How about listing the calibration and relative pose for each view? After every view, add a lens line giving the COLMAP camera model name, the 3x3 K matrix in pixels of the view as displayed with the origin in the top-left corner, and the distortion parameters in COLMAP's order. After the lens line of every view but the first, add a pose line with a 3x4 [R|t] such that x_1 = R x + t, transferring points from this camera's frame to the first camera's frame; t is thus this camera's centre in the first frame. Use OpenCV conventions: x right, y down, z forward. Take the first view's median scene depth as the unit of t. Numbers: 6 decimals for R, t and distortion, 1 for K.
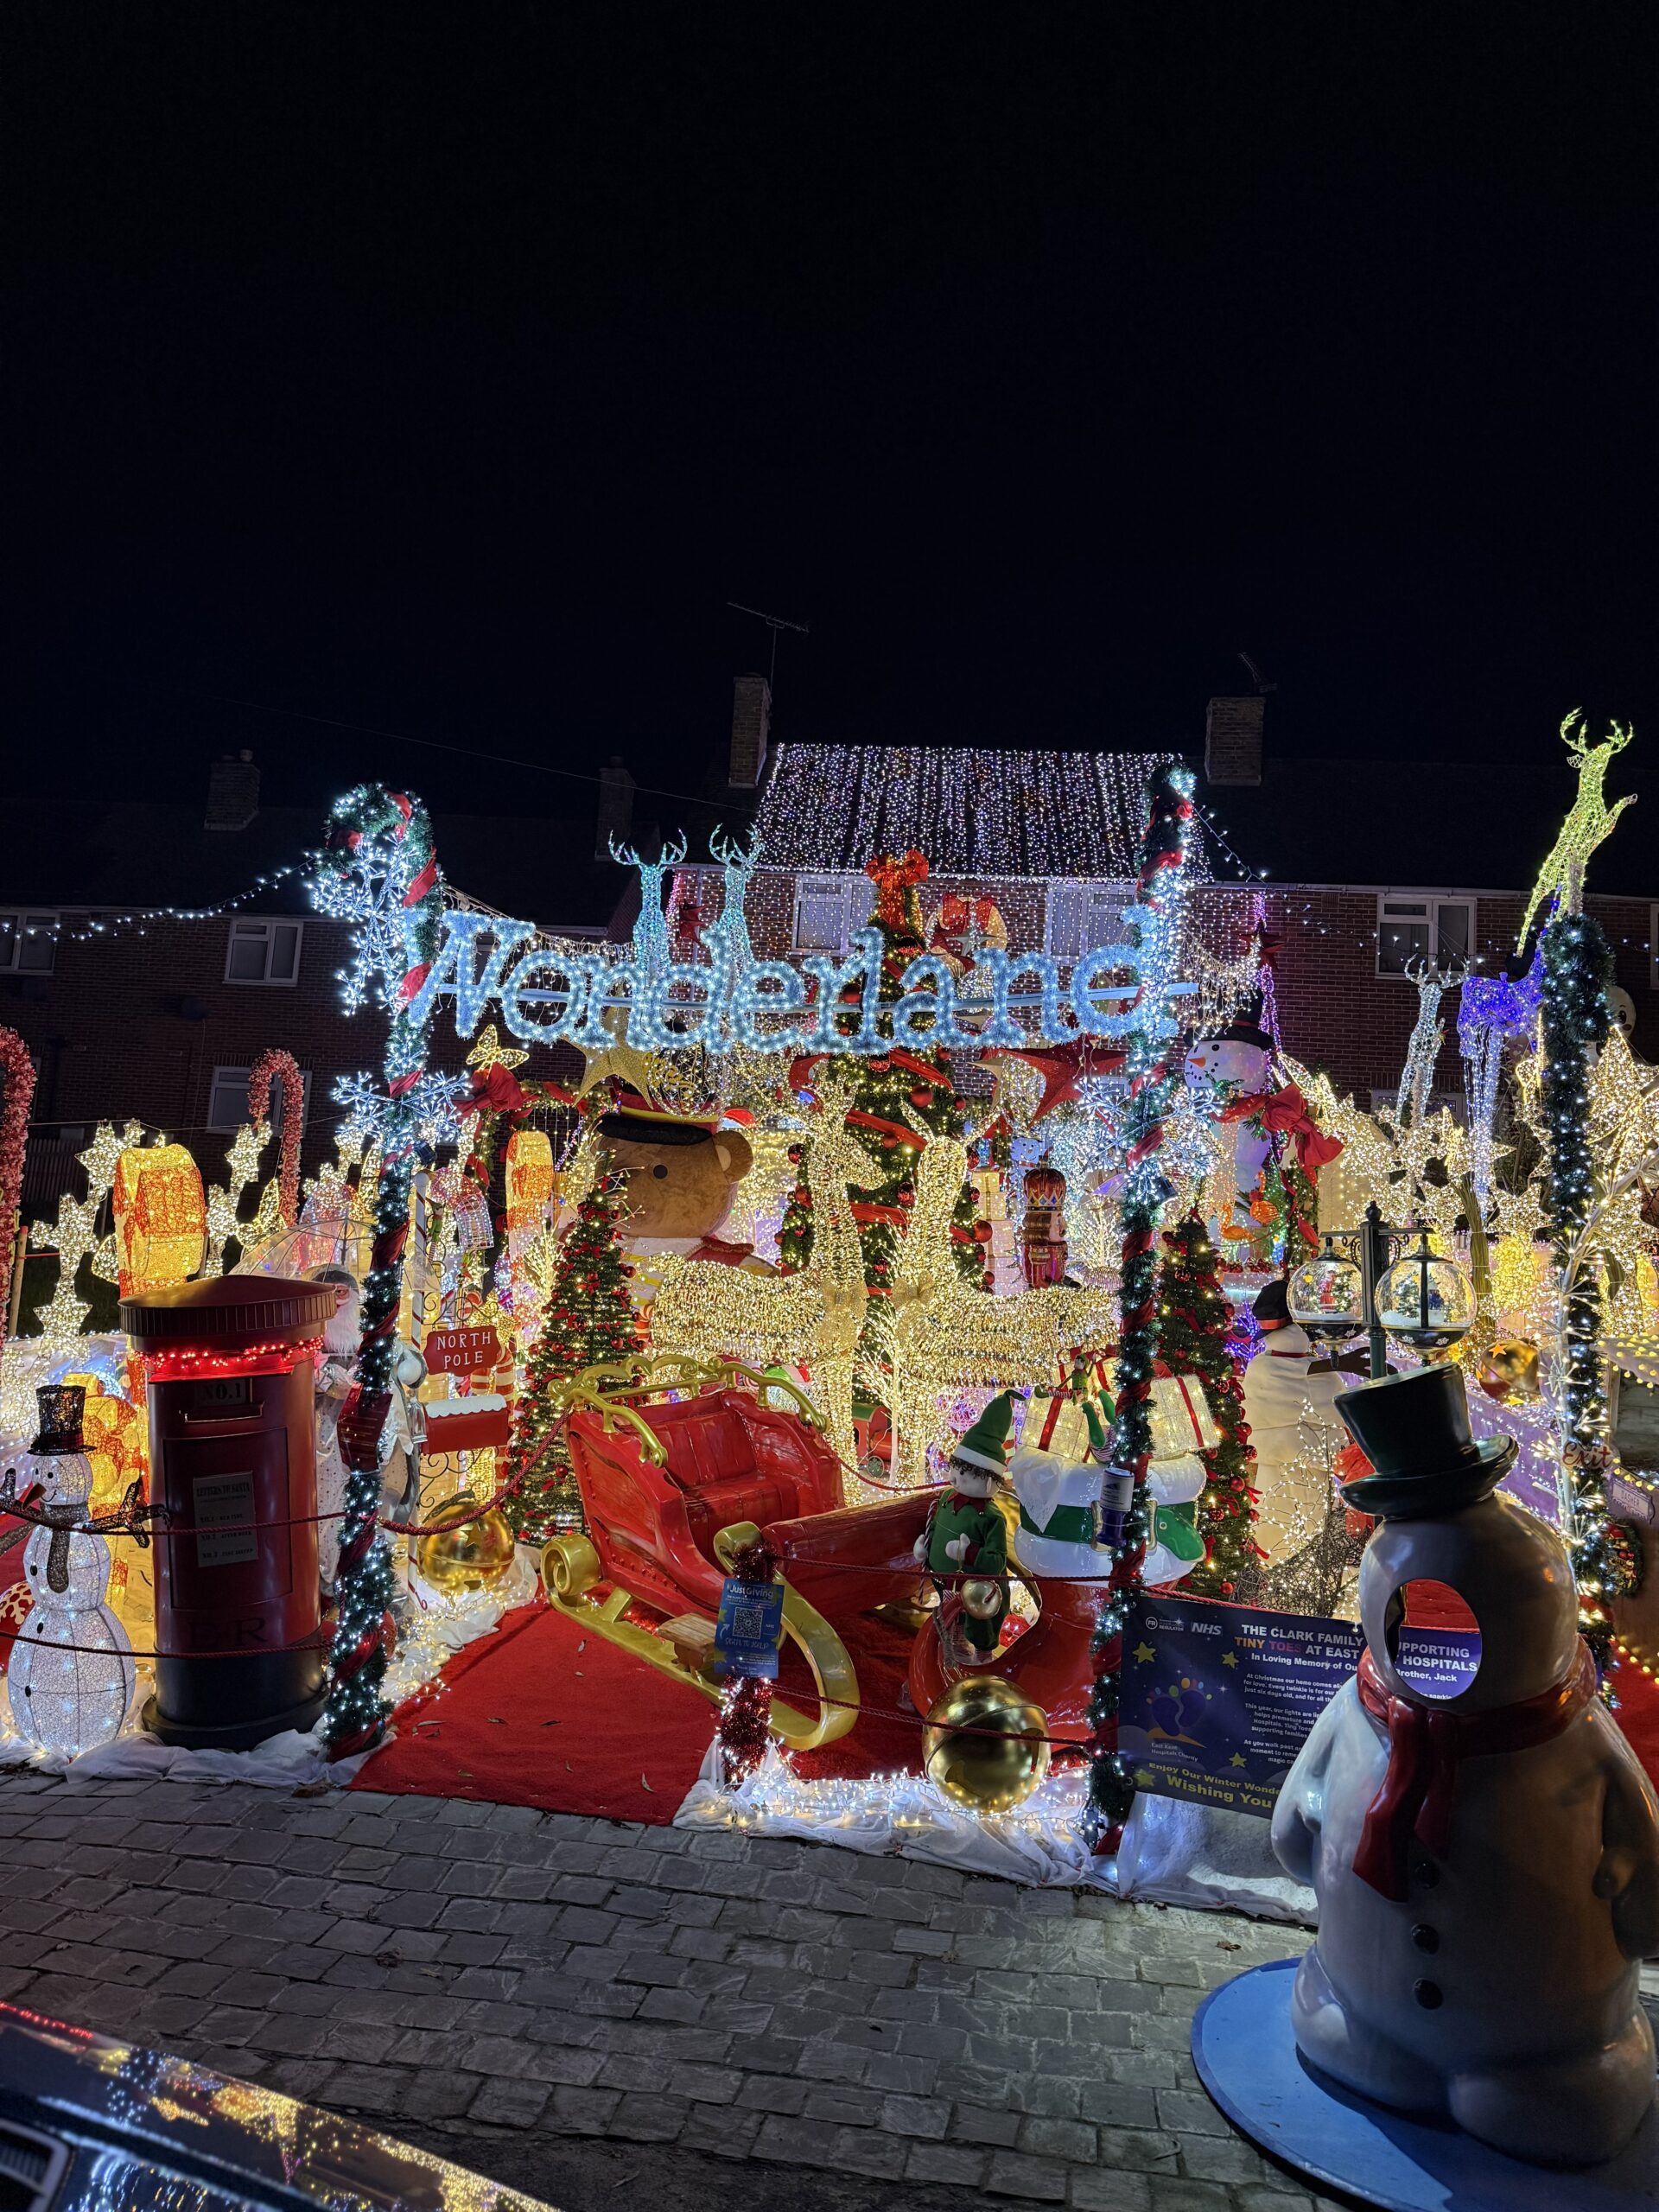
lens RADIAL K [[1528.8, 0, 821.9], [0, 1528.8, 1112.7], [0, 0, 1]] dist [0.182675, -0.342704]
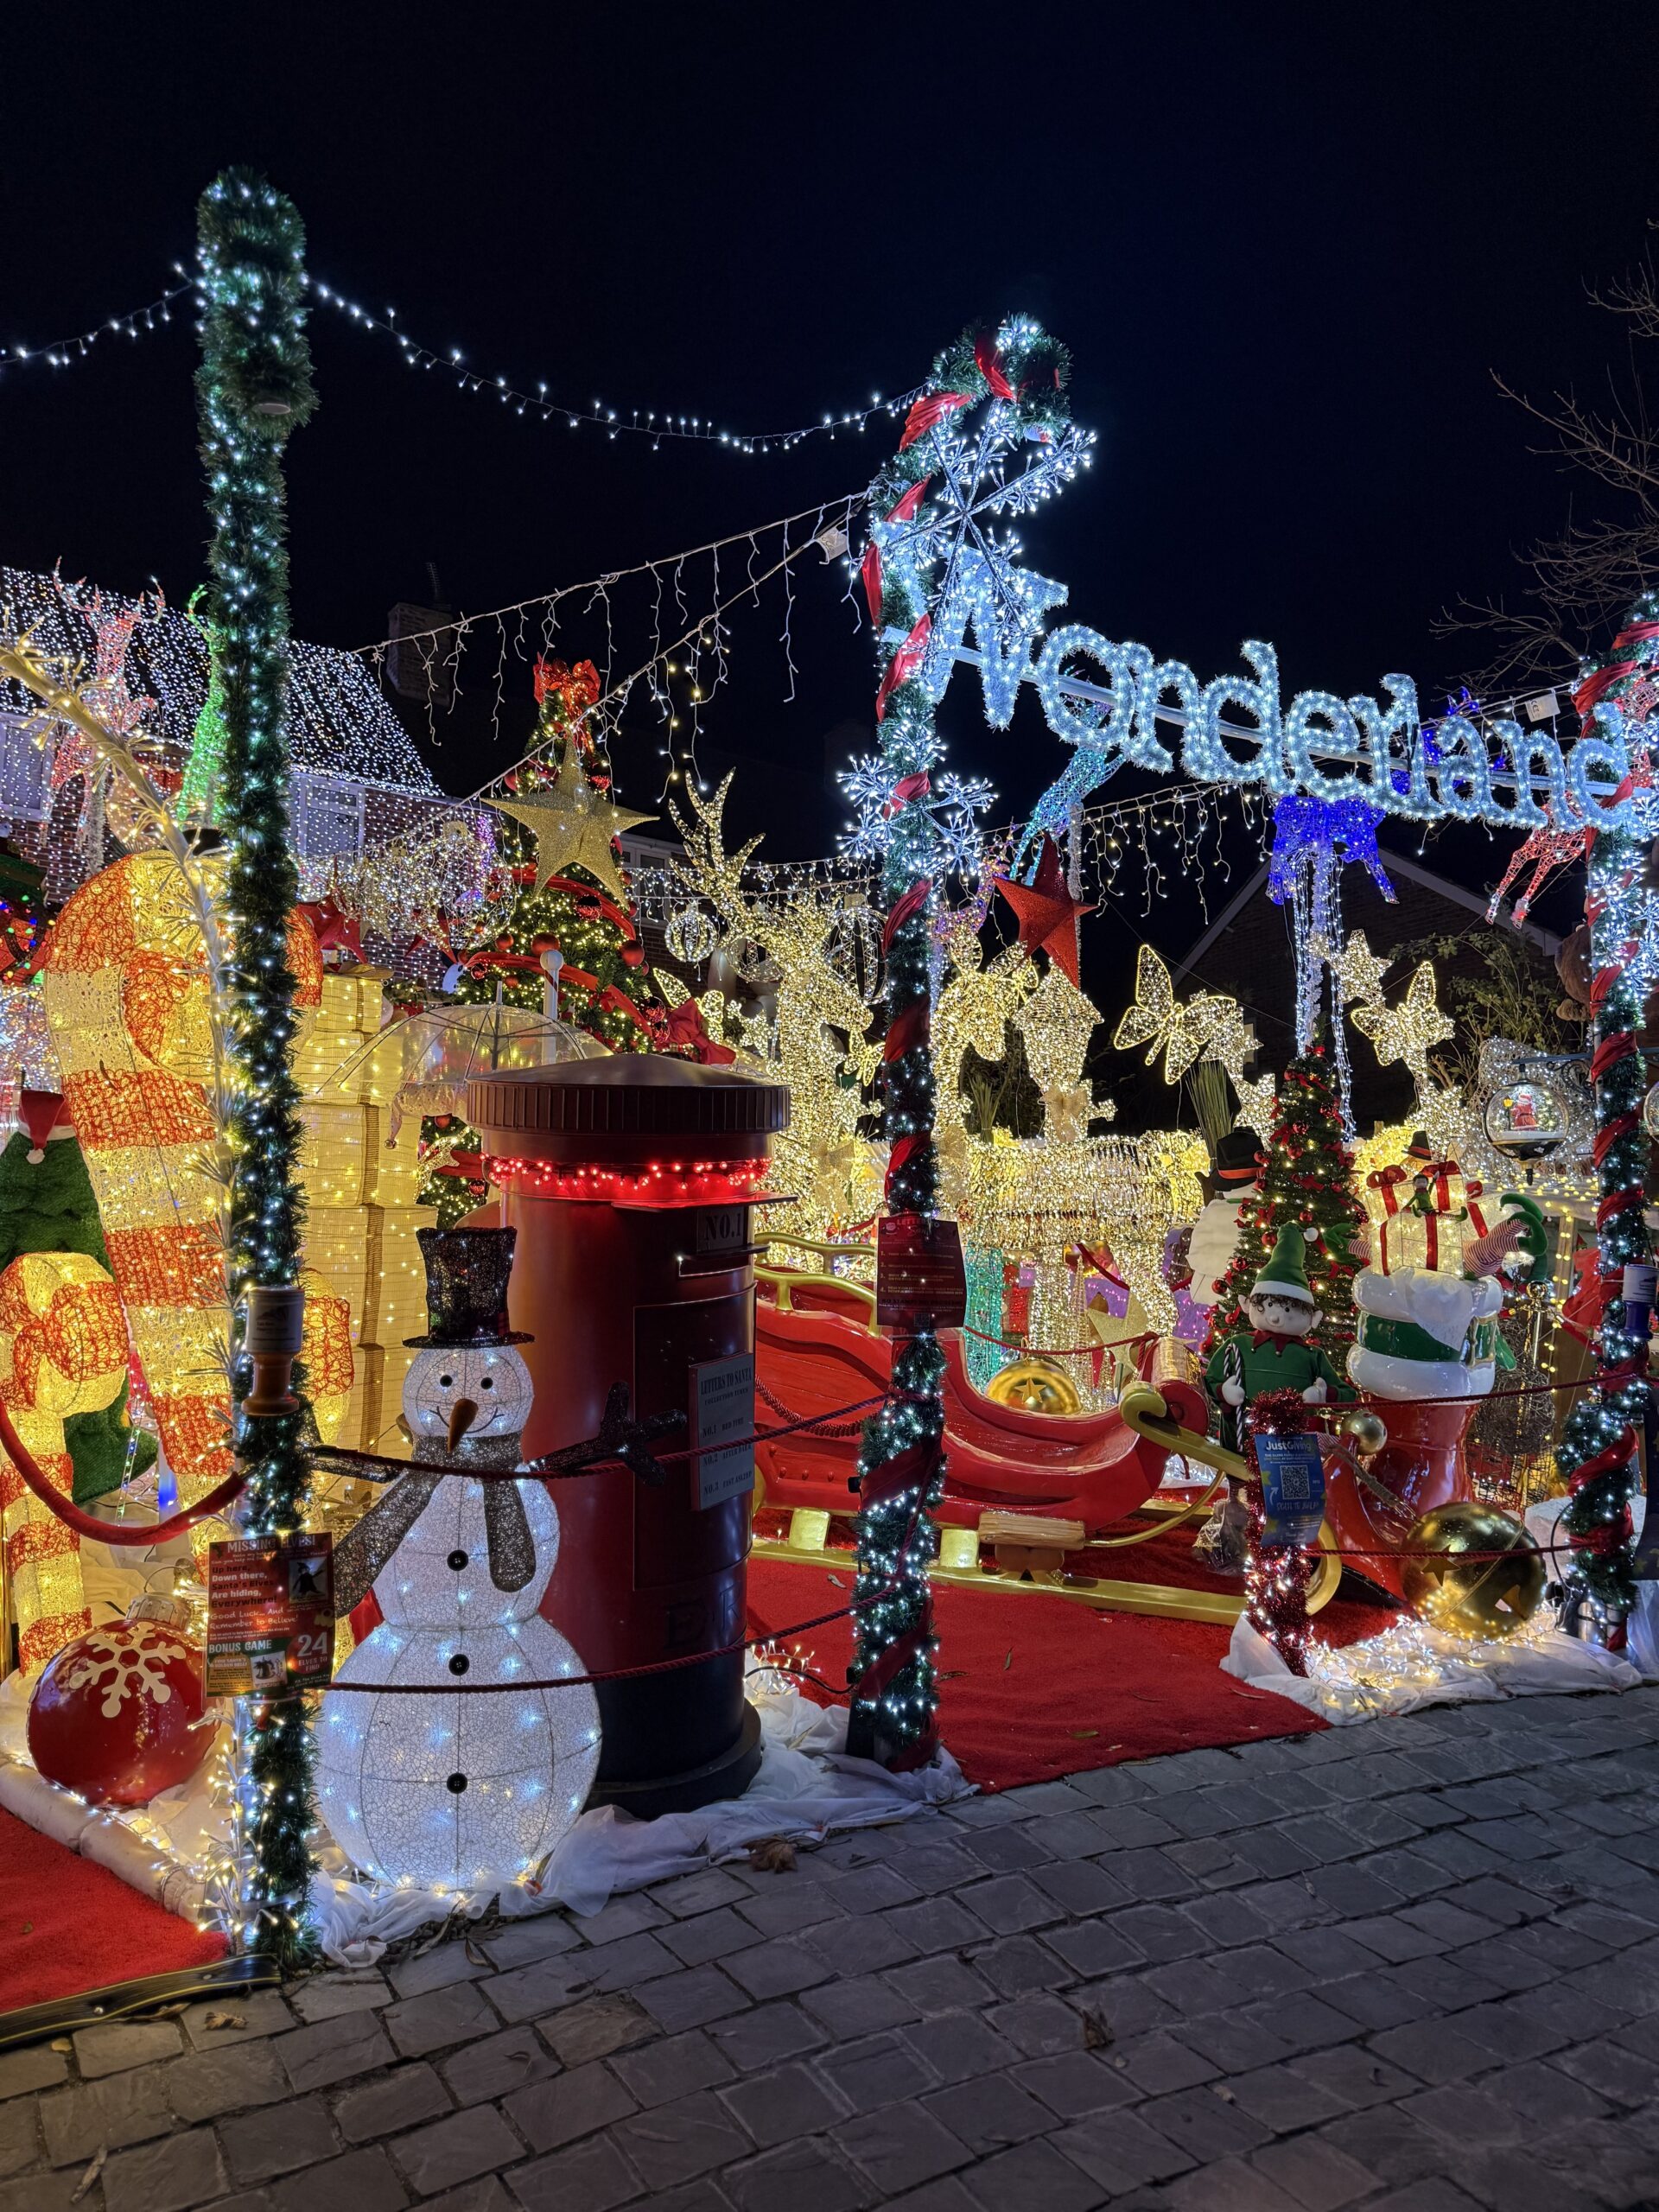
lens RADIAL K [[1545.8, 0, 817.3], [0, 1545.8, 1111.0], [0, 0, 1]] dist [0.088223, -0.115054]
pose [[0.767010, 0.022805, 0.641230, -0.743247], [-0.034884, 0.999372, 0.006184, 0.125133], [-0.640687, -0.027111, 0.767324, 0.494120]]
